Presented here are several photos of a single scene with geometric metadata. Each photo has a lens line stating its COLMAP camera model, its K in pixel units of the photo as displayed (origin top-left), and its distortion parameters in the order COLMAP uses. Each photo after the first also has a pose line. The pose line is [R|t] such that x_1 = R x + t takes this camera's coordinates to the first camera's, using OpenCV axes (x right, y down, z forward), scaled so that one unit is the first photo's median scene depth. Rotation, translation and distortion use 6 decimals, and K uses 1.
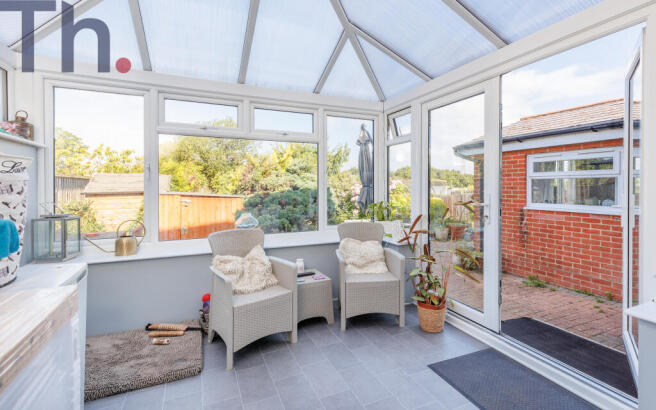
lens RADIAL K [[297.7, 0, 328.3], [0, 297.7, 186.4], [0, 0, 1]] dist [0.002241, 0.000228]
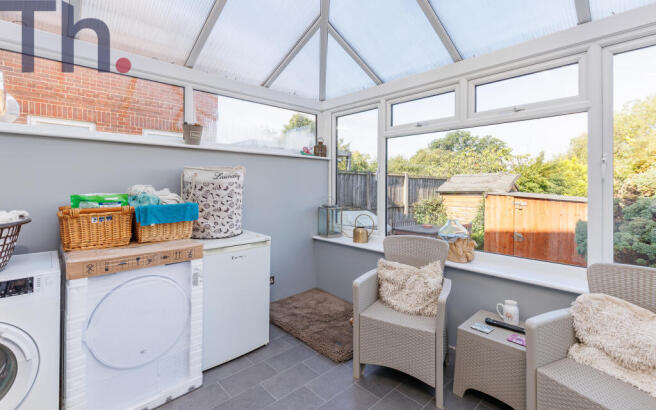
lens RADIAL K [[297.7, 0, 328.3], [0, 297.7, 186.4], [0, 0, 1]] dist [0.002241, 0.000228]
pose [[0.338863, 0.009020, -0.940792, 0.355045], [-0.007202, 0.999950, 0.006993, -0.005990], [0.940808, 0.004406, 0.338911, 0.383140]]
